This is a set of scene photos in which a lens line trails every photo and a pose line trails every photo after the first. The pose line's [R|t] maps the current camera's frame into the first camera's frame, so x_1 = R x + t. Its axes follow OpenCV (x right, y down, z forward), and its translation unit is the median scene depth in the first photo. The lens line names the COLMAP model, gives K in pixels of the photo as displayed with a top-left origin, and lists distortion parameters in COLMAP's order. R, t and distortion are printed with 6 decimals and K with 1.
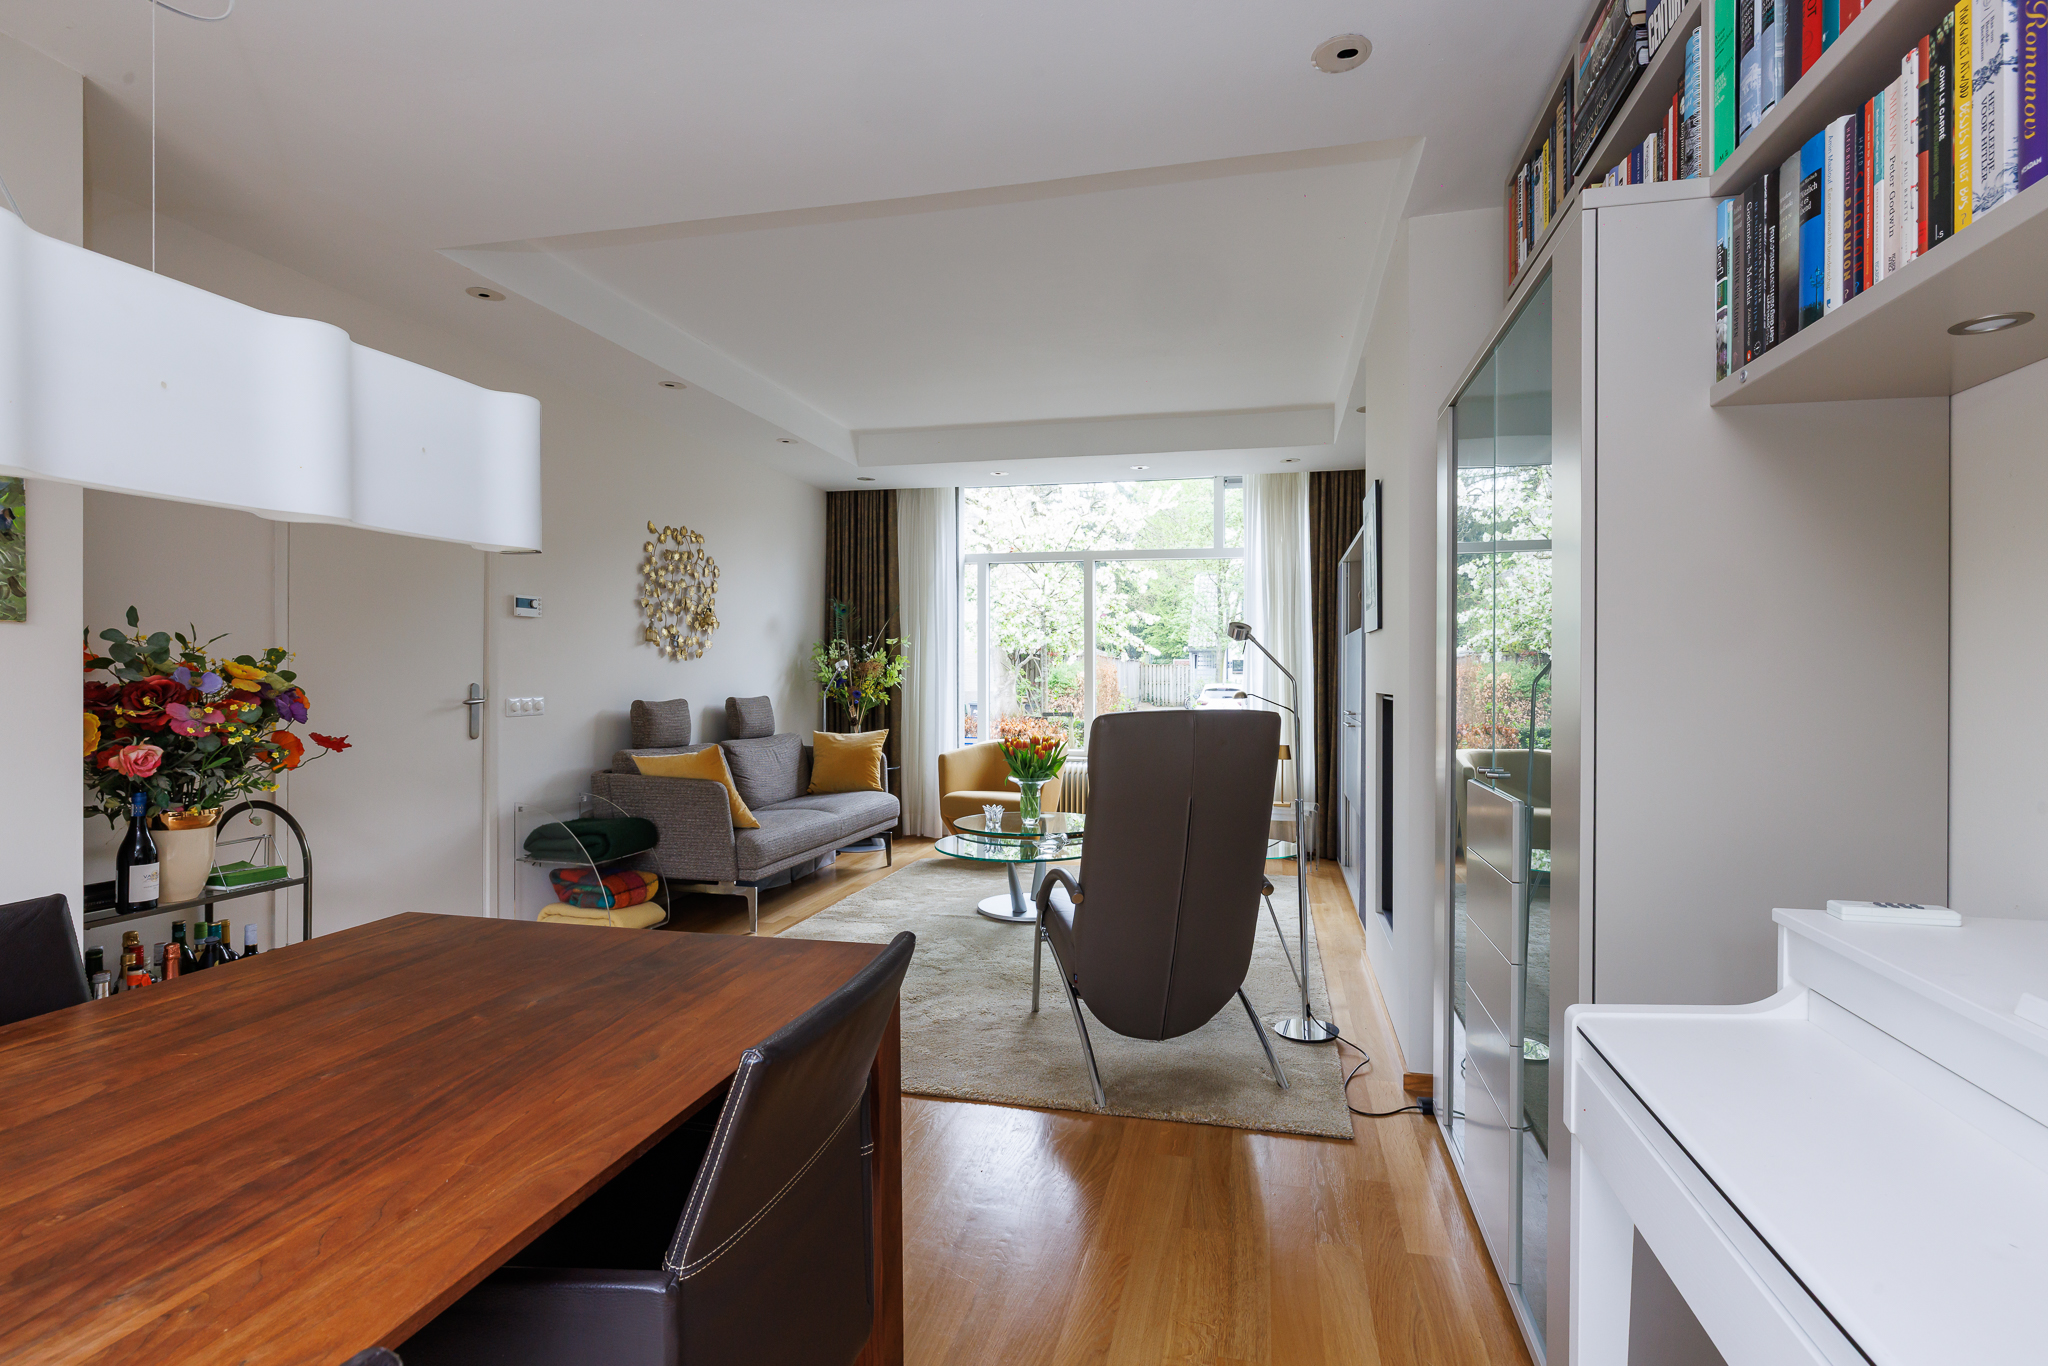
lens RADIAL K [[997.6, 0, 1008.2], [0, 997.6, 689.4], [0, 0, 1]] dist [0.002026, -0.004990]
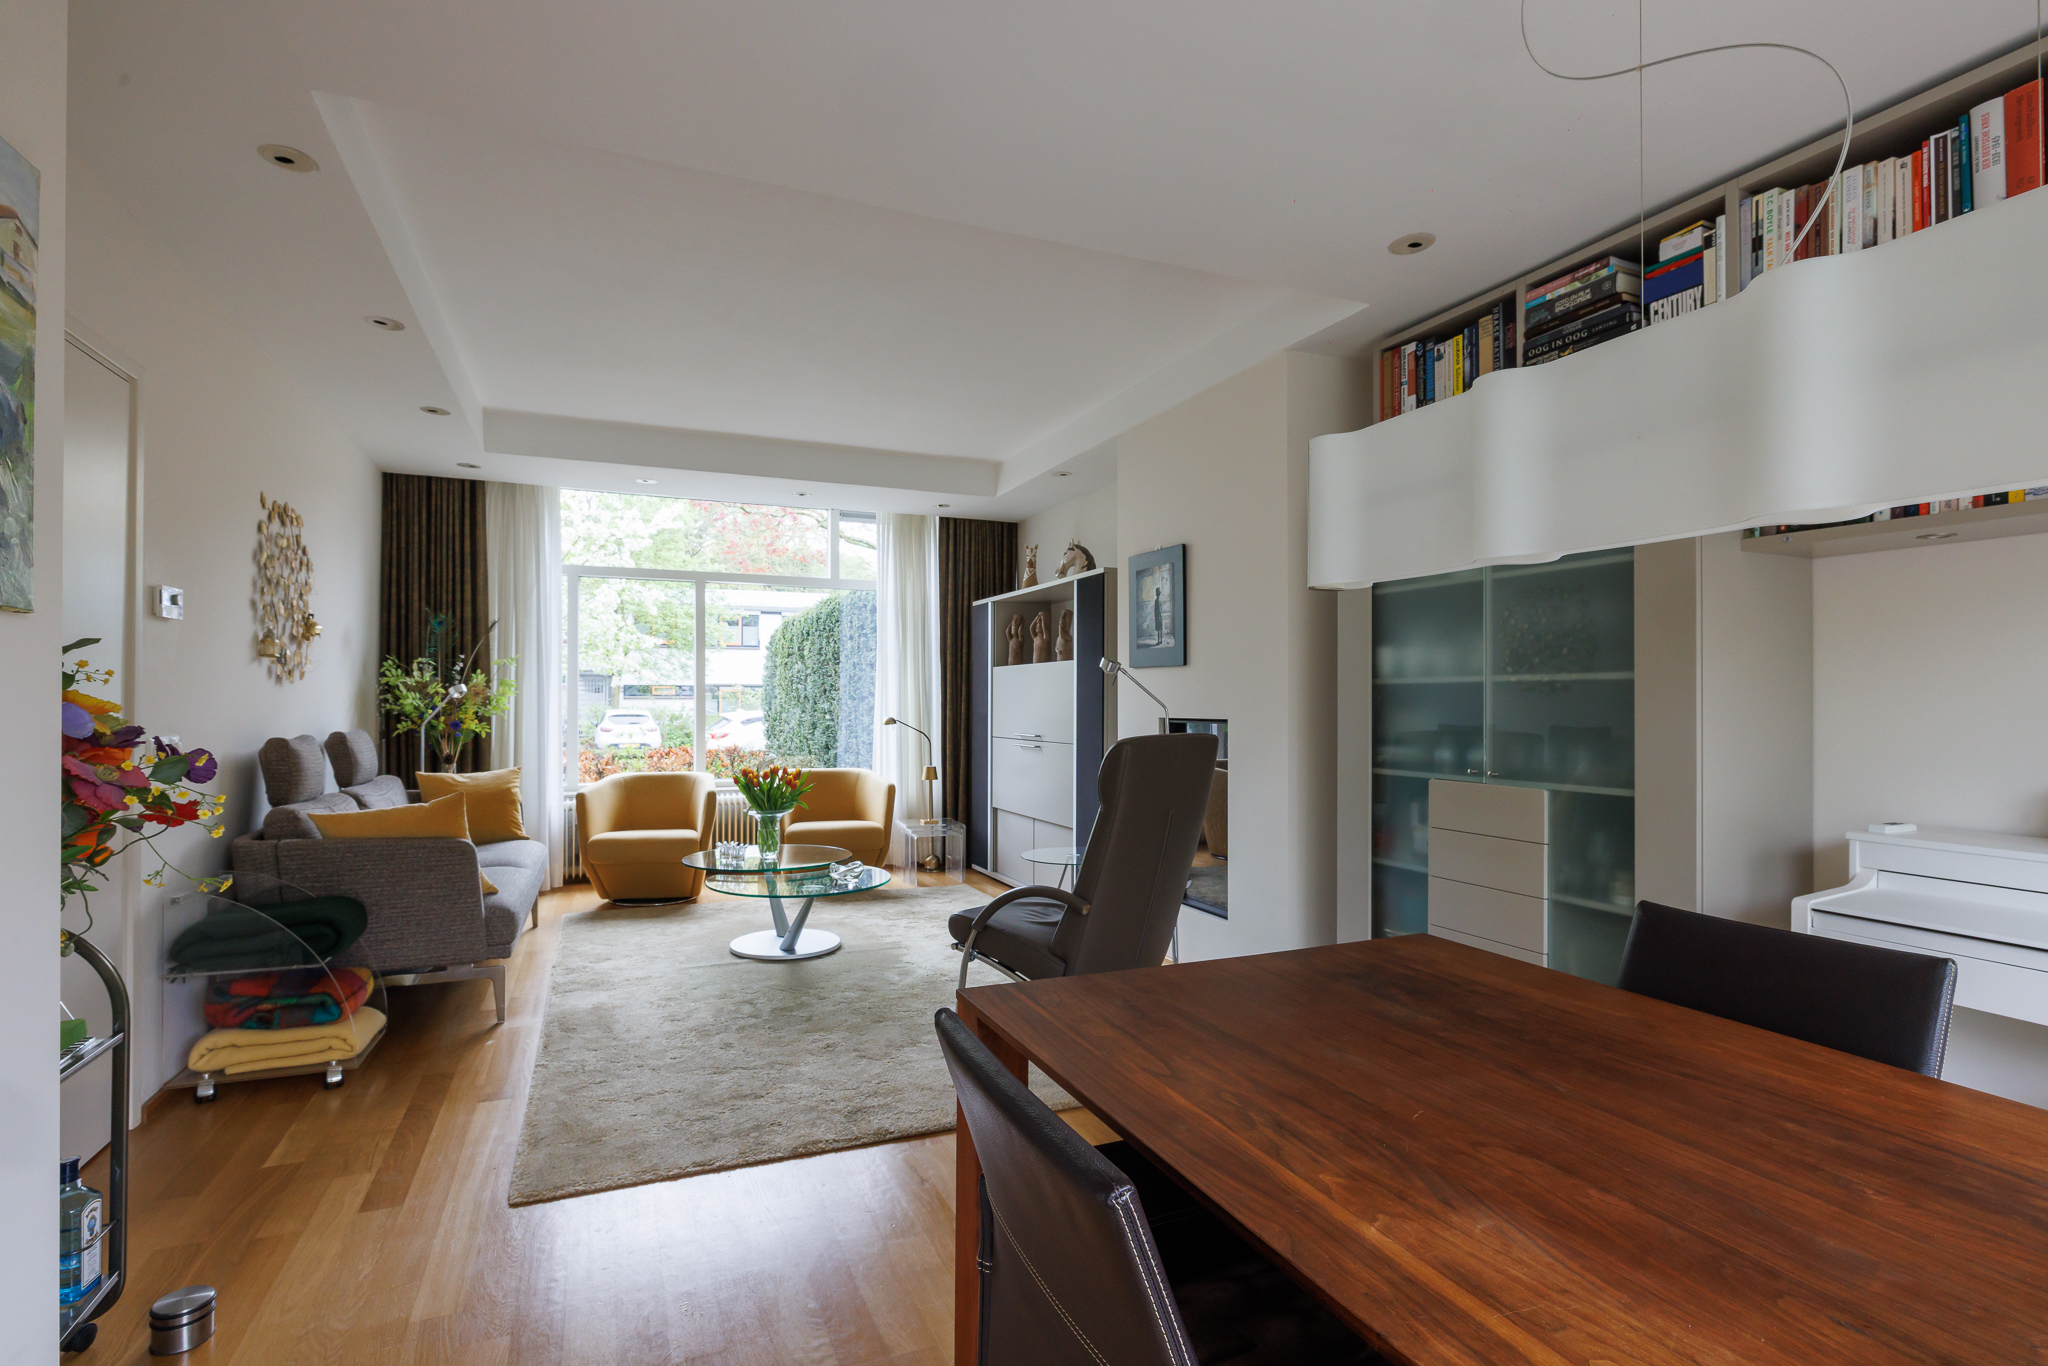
lens RADIAL K [[997.6, 0, 1009.3], [0, 997.6, 698.3], [0, 0, 1]] dist [0.002026, -0.004990]
pose [[0.807722, 0.003110, 0.589556, -0.347464], [0.007211, 0.999859, -0.015153, -0.002750], [-0.589520, 0.016491, 0.807586, 0.094298]]
